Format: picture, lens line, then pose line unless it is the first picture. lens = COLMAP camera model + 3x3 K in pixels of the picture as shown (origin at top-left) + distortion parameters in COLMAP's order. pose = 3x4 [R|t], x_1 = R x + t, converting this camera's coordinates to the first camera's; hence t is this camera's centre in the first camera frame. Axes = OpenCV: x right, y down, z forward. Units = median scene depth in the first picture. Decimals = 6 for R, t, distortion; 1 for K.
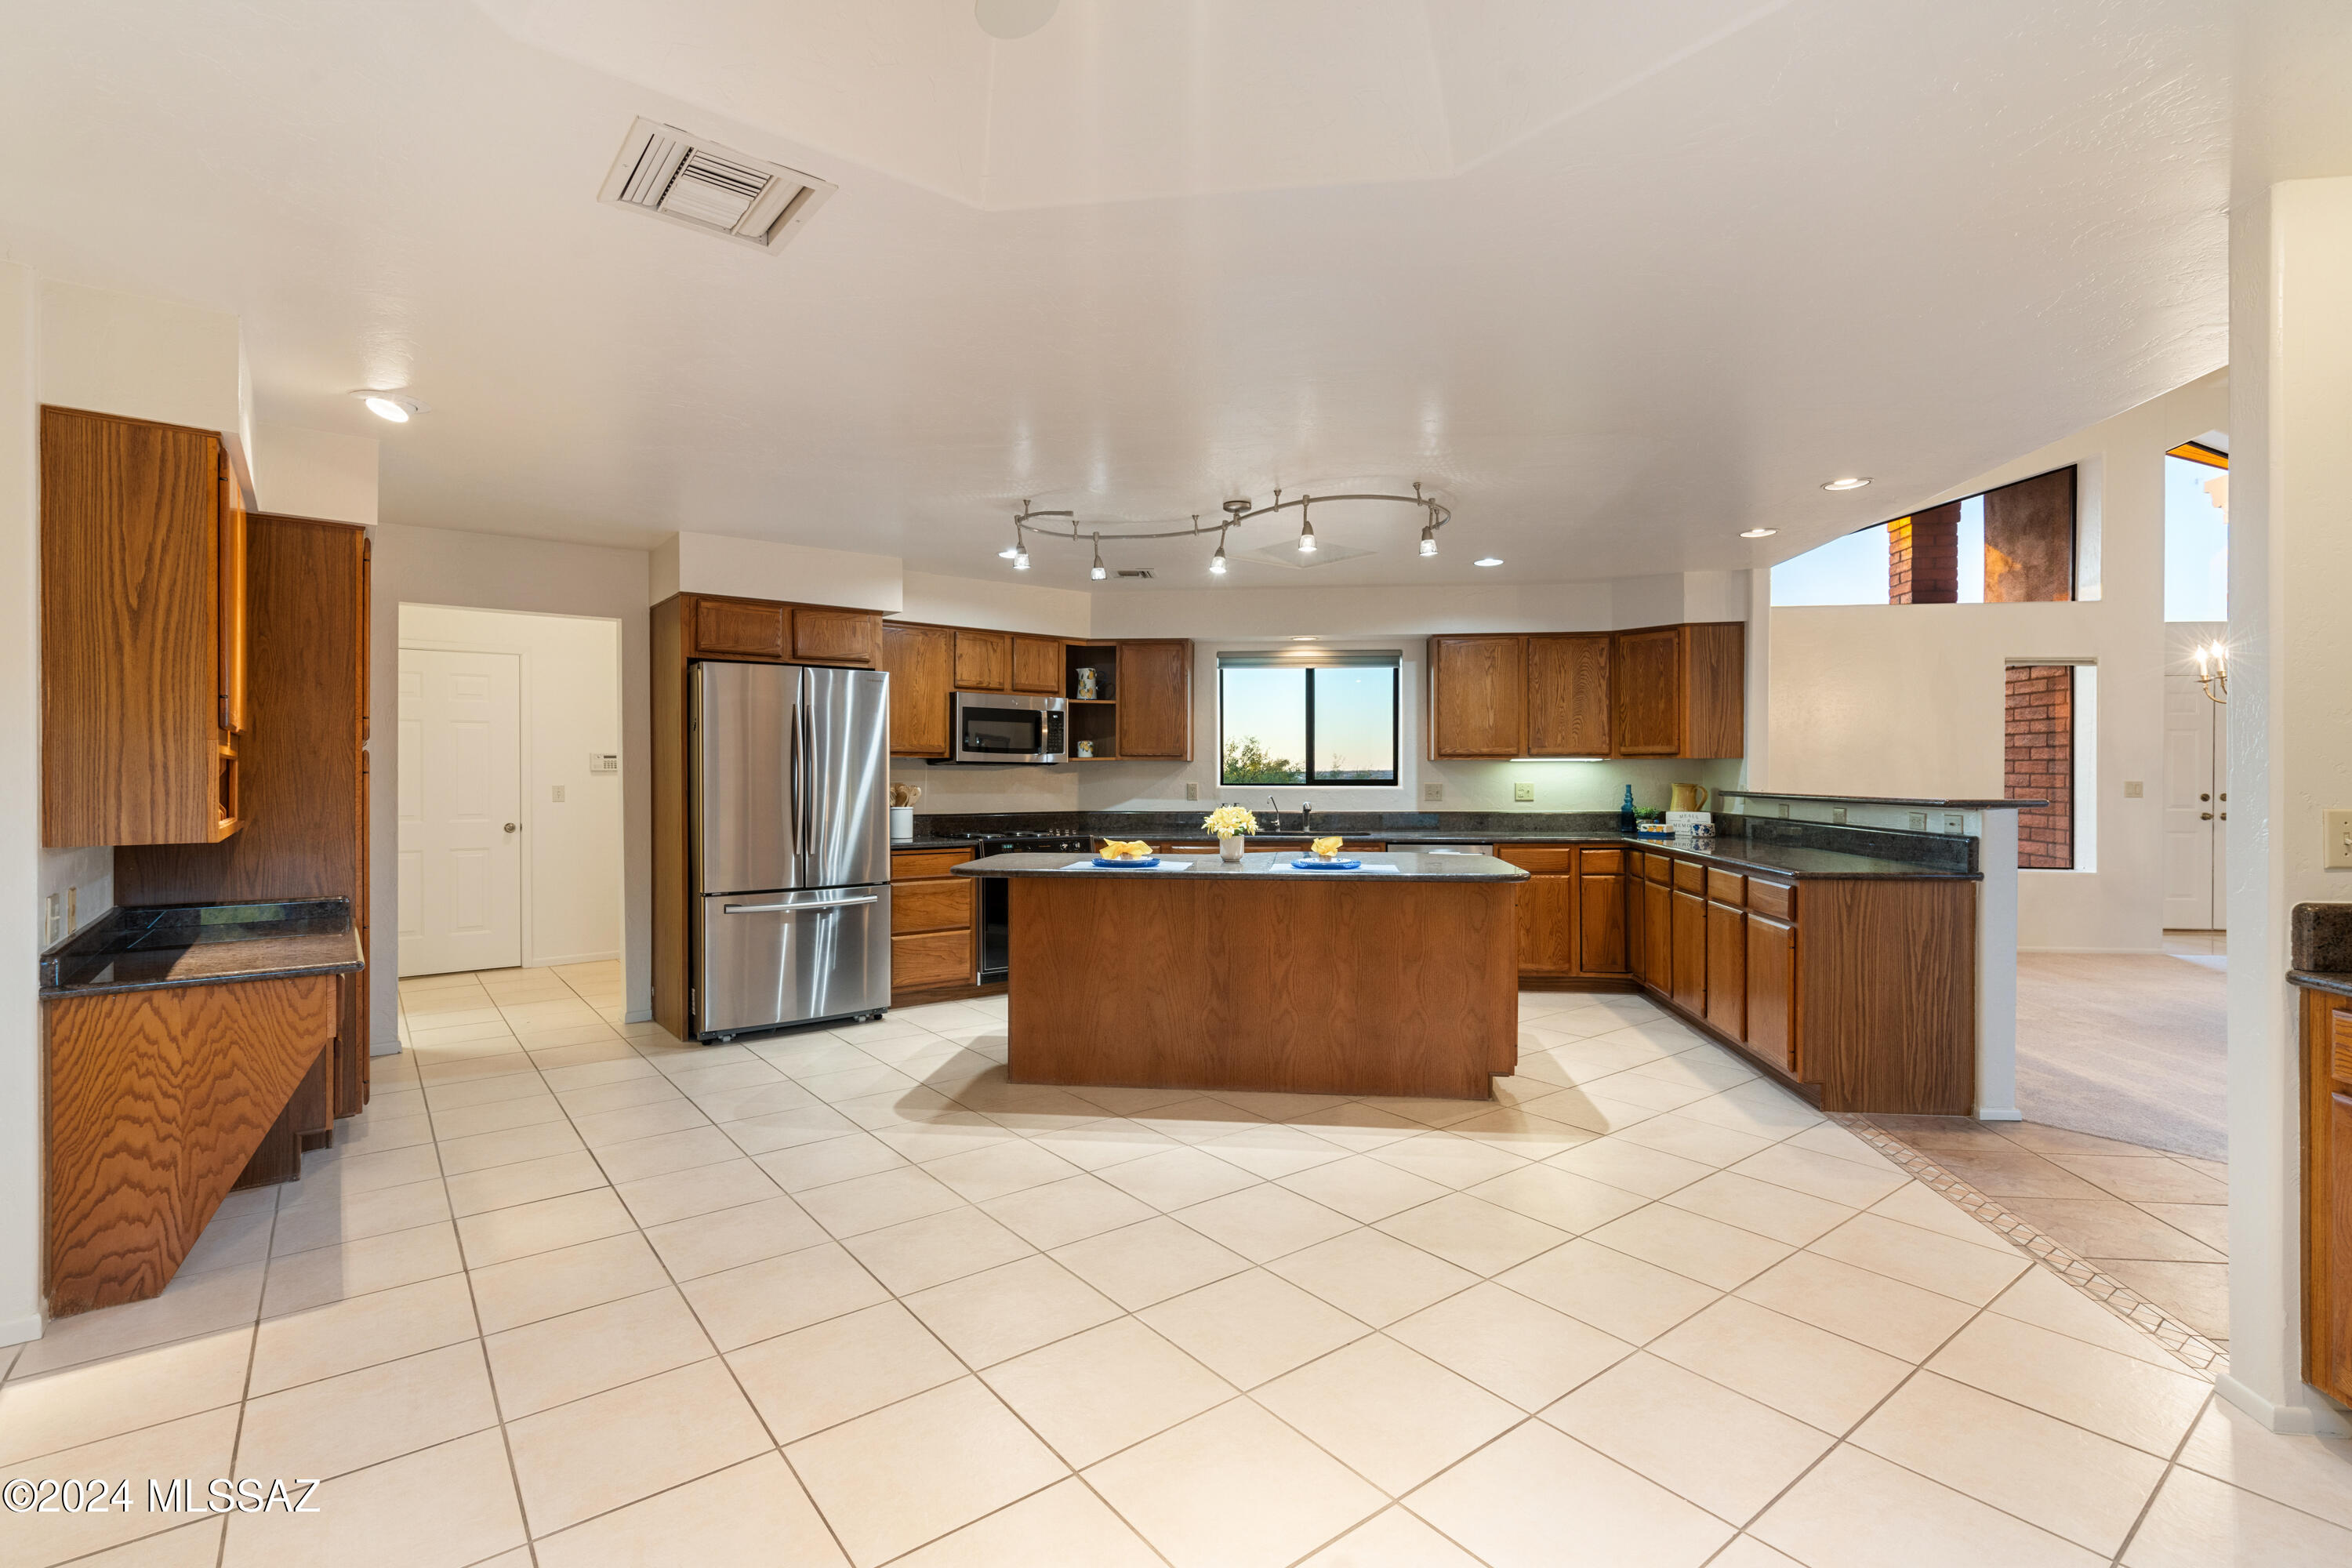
lens RADIAL K [[1074.2, 0, 1179.7], [0, 1074.2, 777.4], [0, 0, 1]] dist [0.000639, 0.000384]
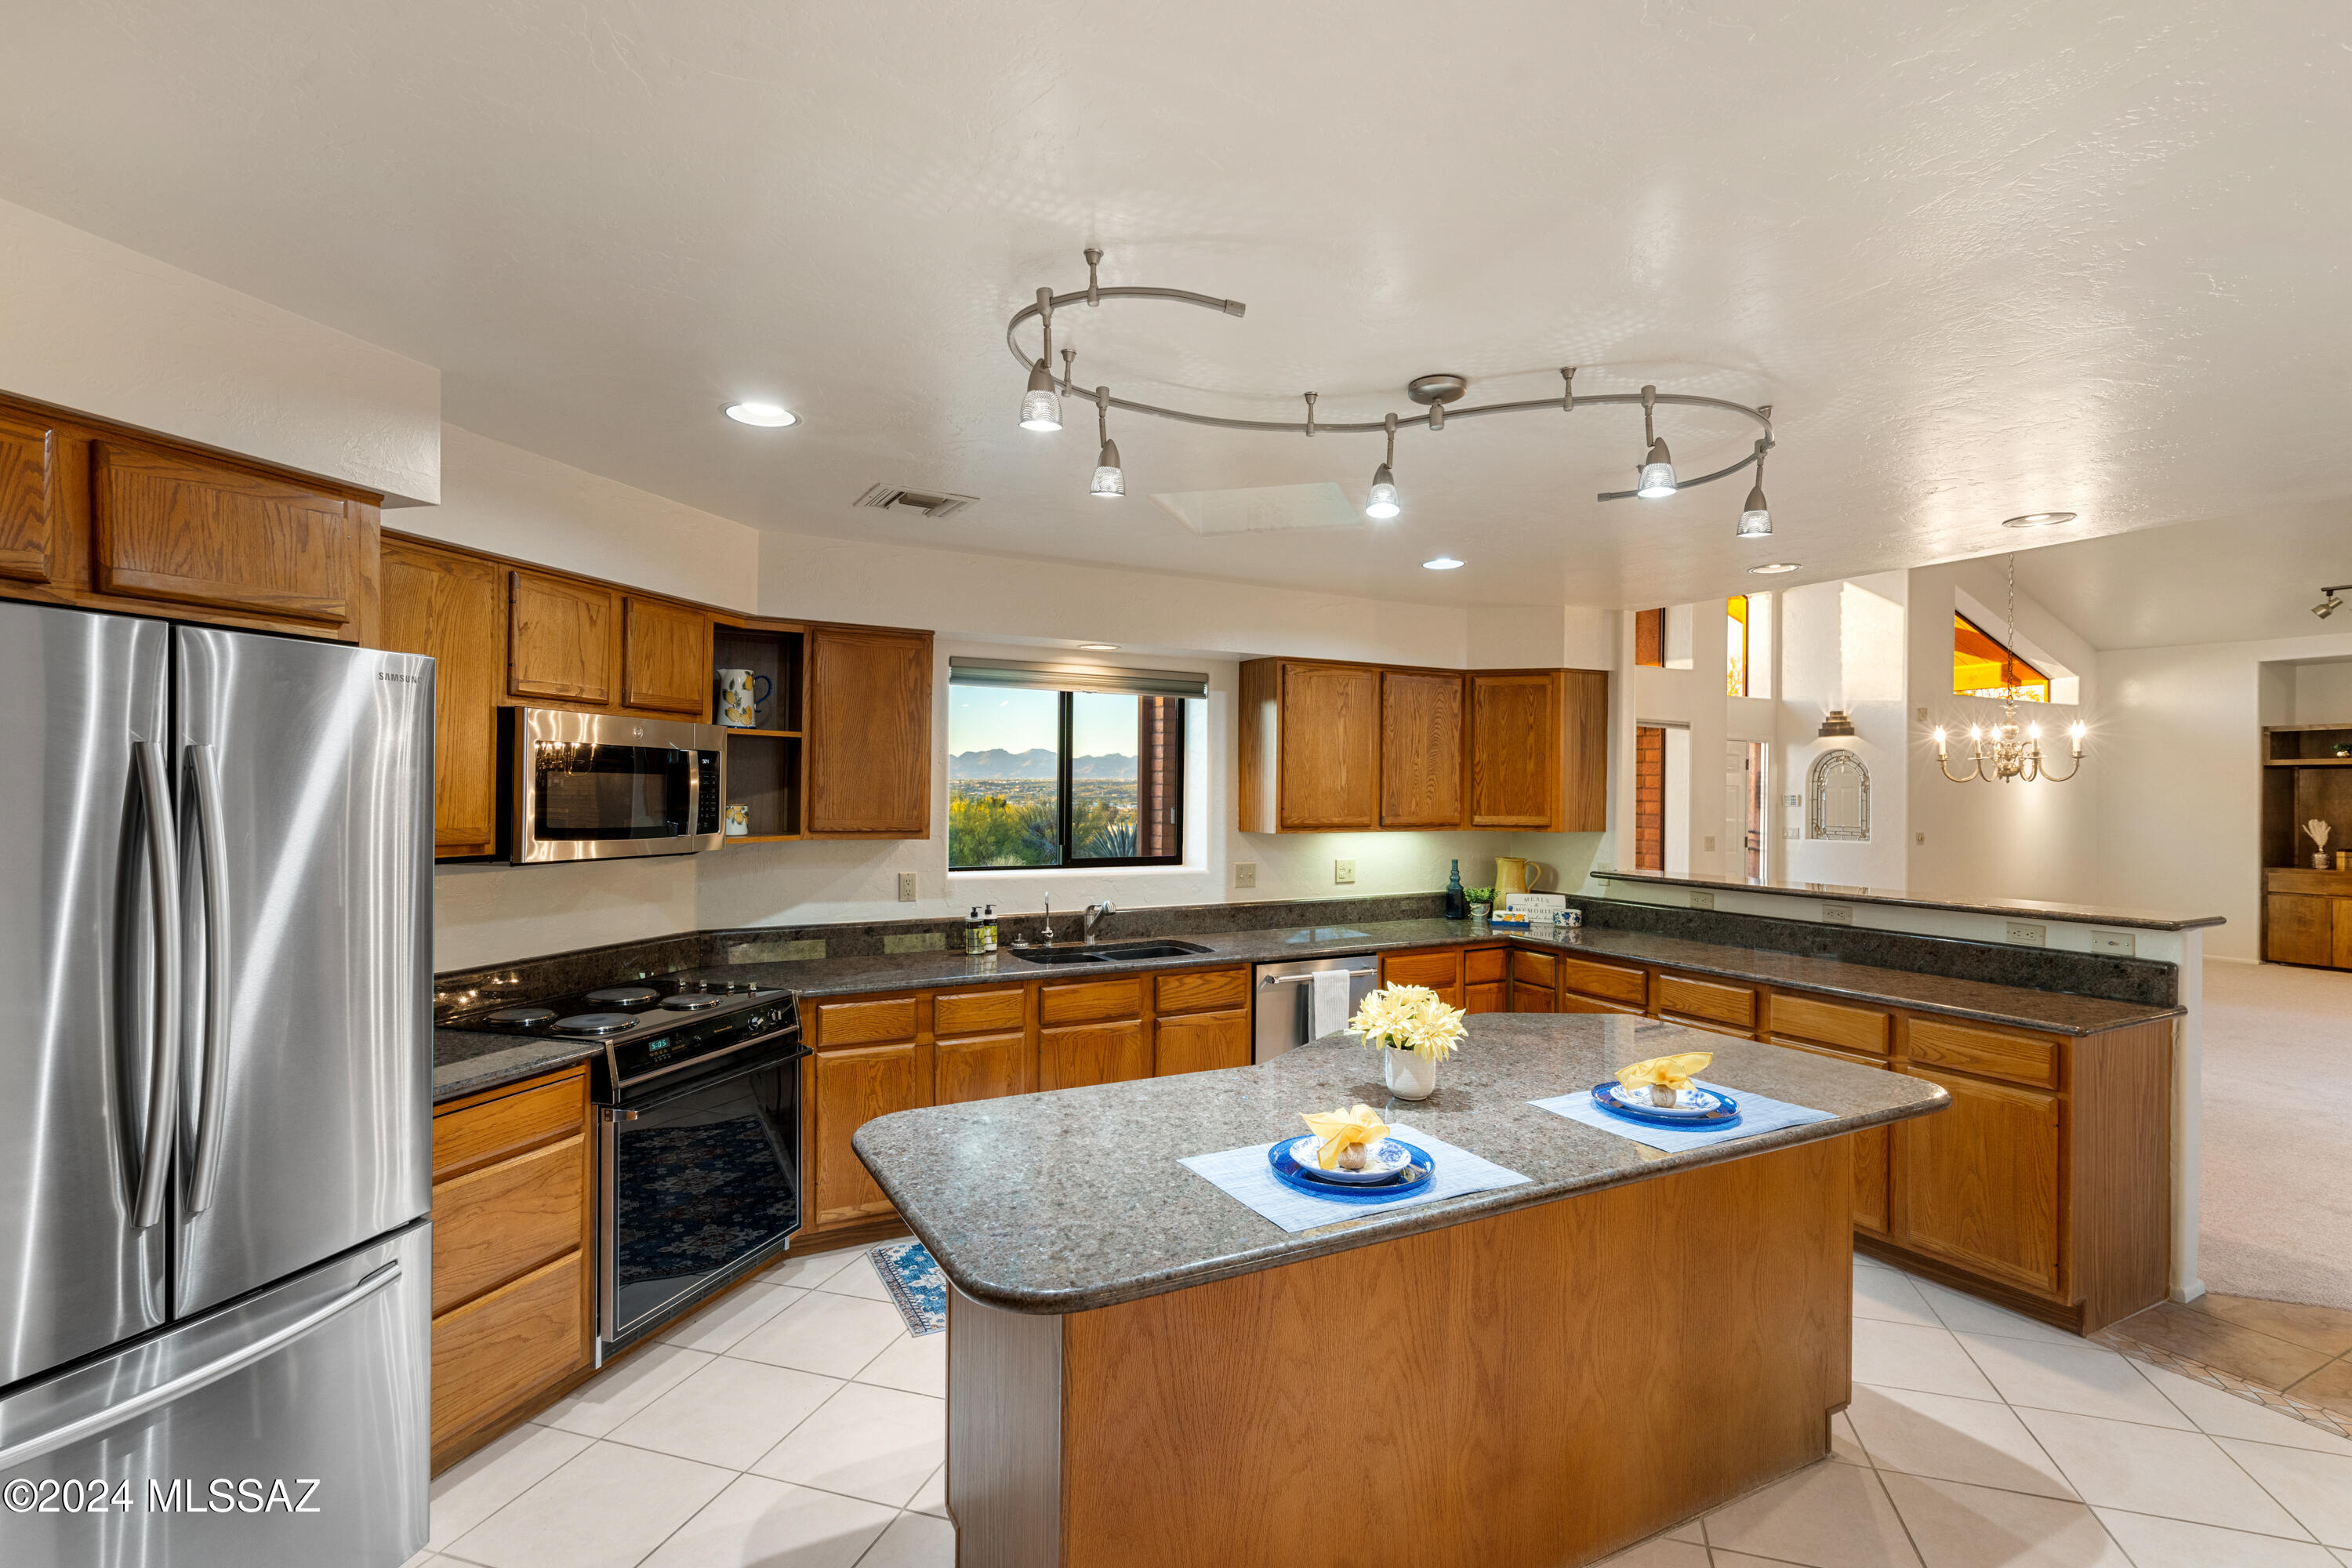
lens RADIAL K [[1096.7, 0, 1178.2], [0, 1096.7, 787.0], [0, 0, 1]] dist [0.000257, 0.000707]
pose [[0.819909, 0.007901, 0.572439, -0.235321], [-0.006518, 0.999969, -0.004466, -0.044493], [-0.572457, -0.000069, 0.819935, 0.455225]]
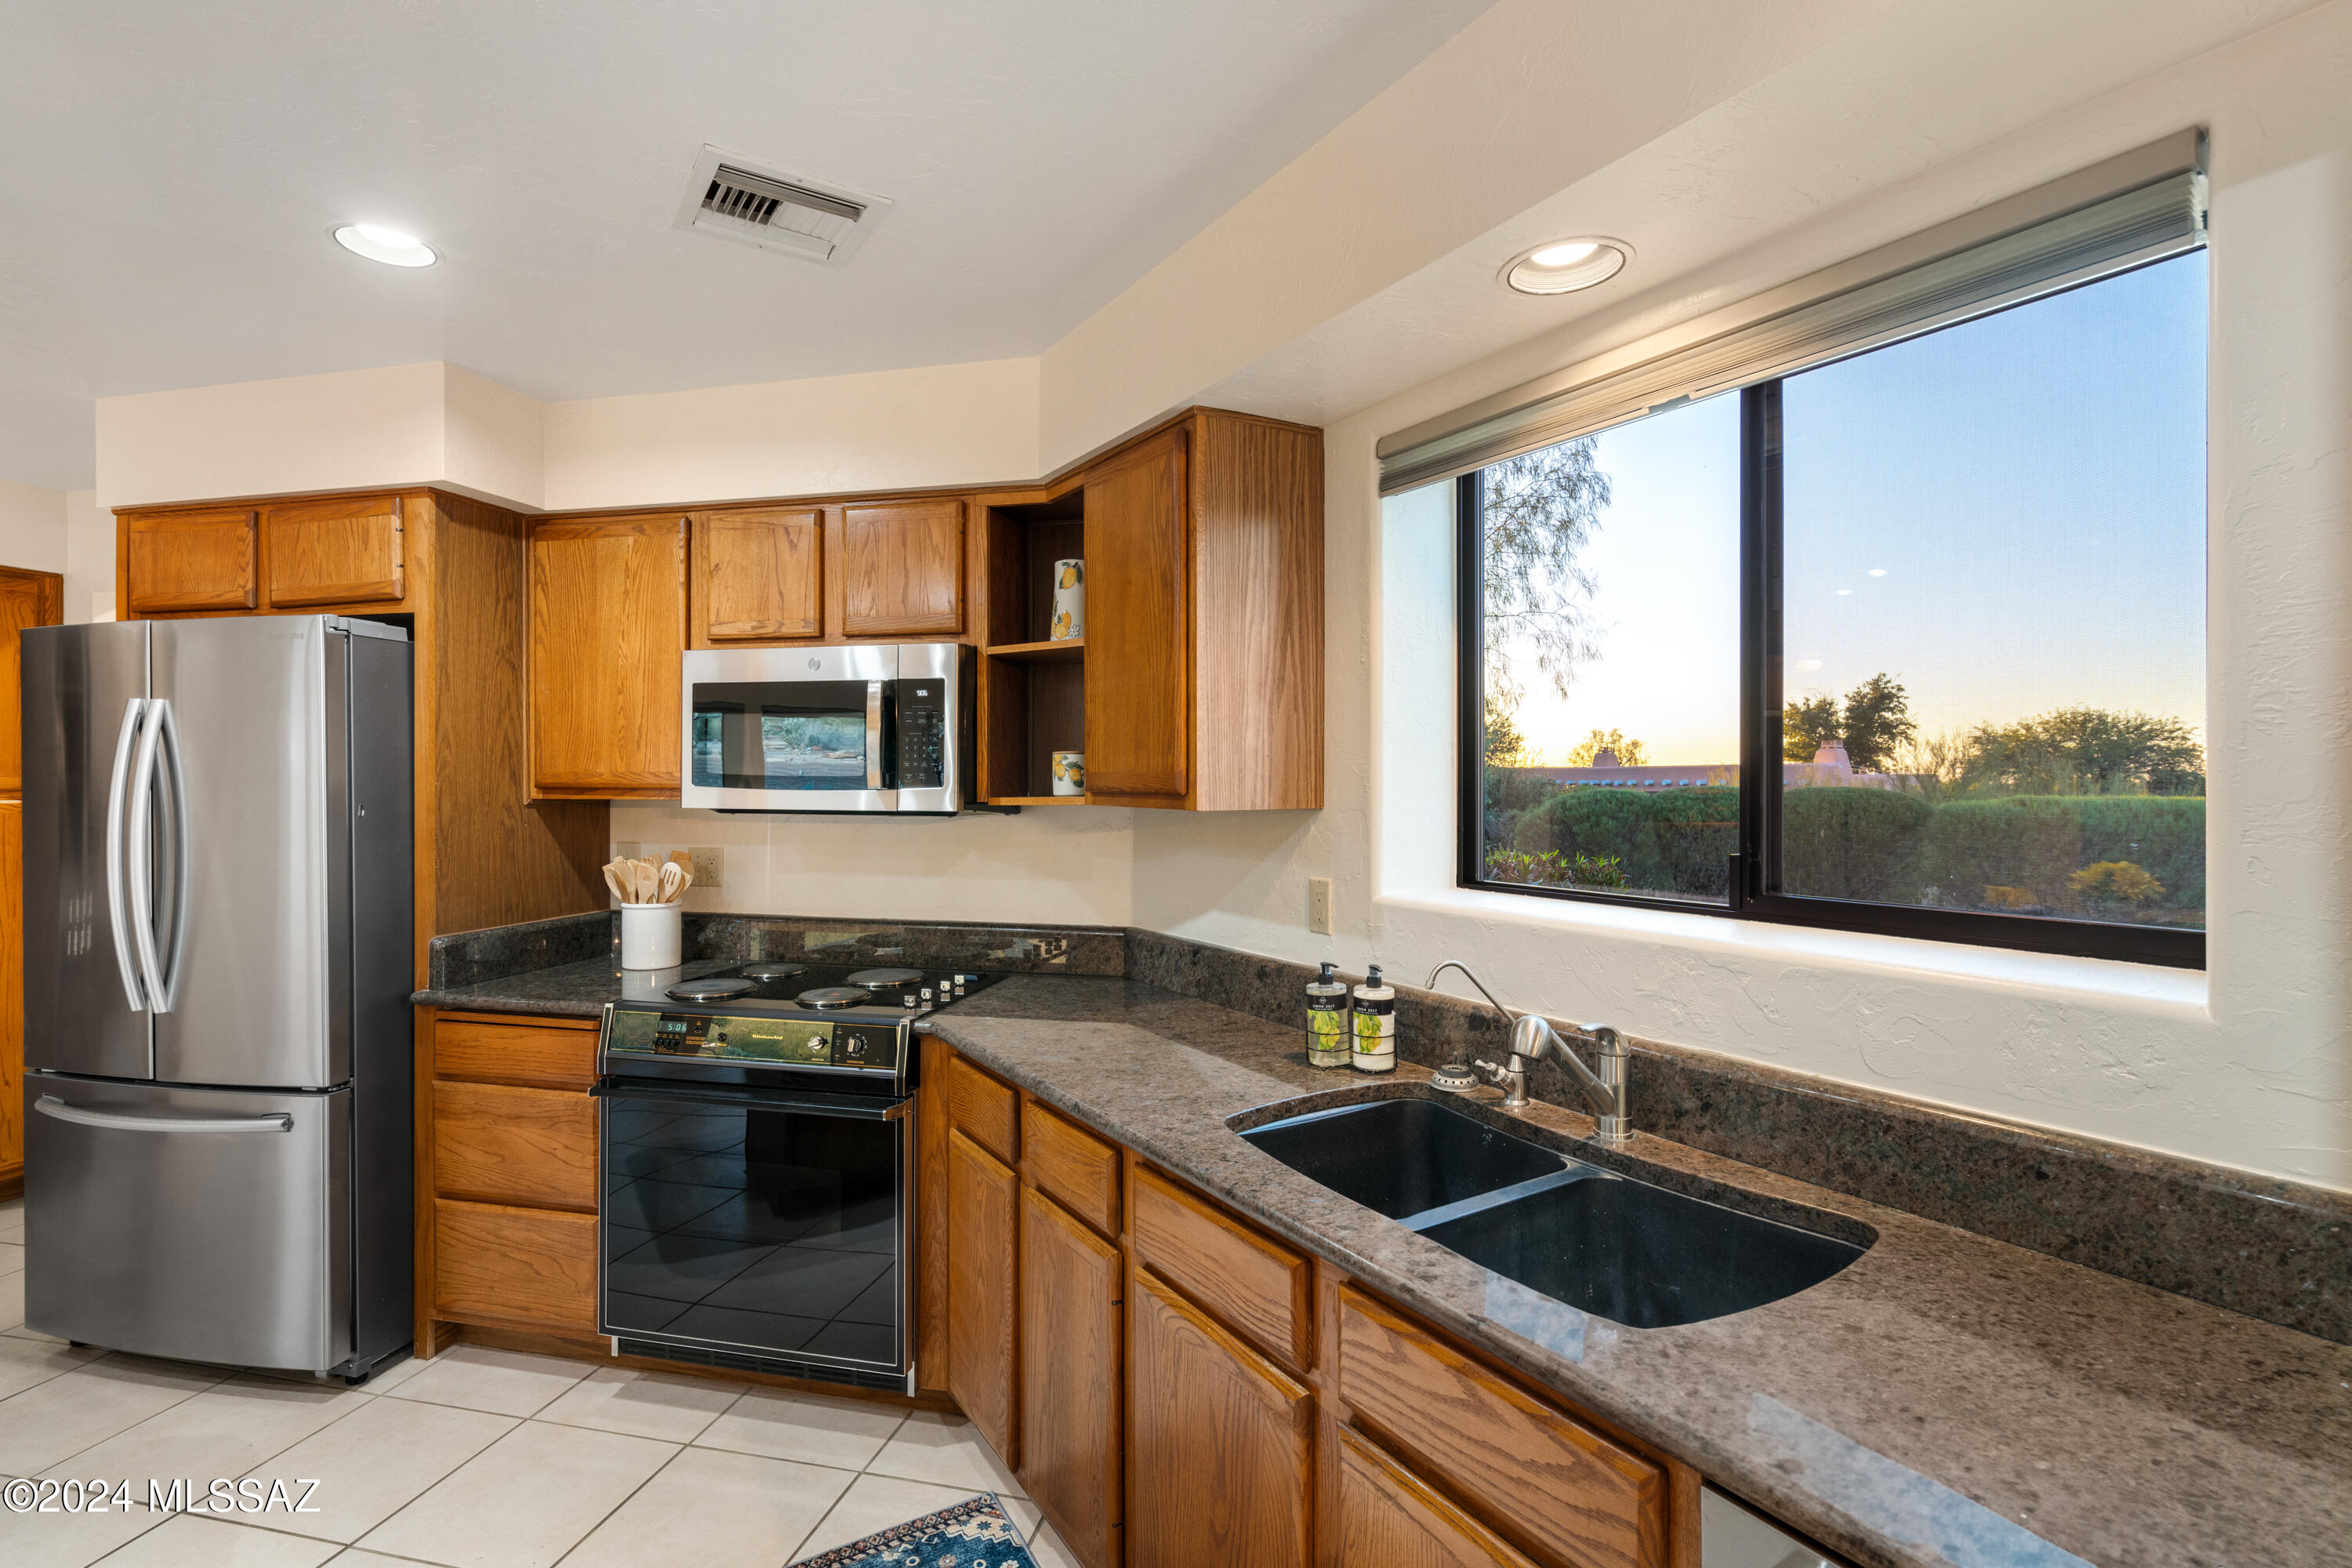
lens RADIAL K [[1076.9, 0, 1174.2], [0, 1076.9, 784.6], [0, 0, 1]] dist [-0.001813, 0.000619]
pose [[0.630956, 0.001852, -0.775816, 0.249847], [-0.000751, 0.999998, 0.001776, -0.024732], [0.775818, -0.000538, 0.630957, 0.844541]]
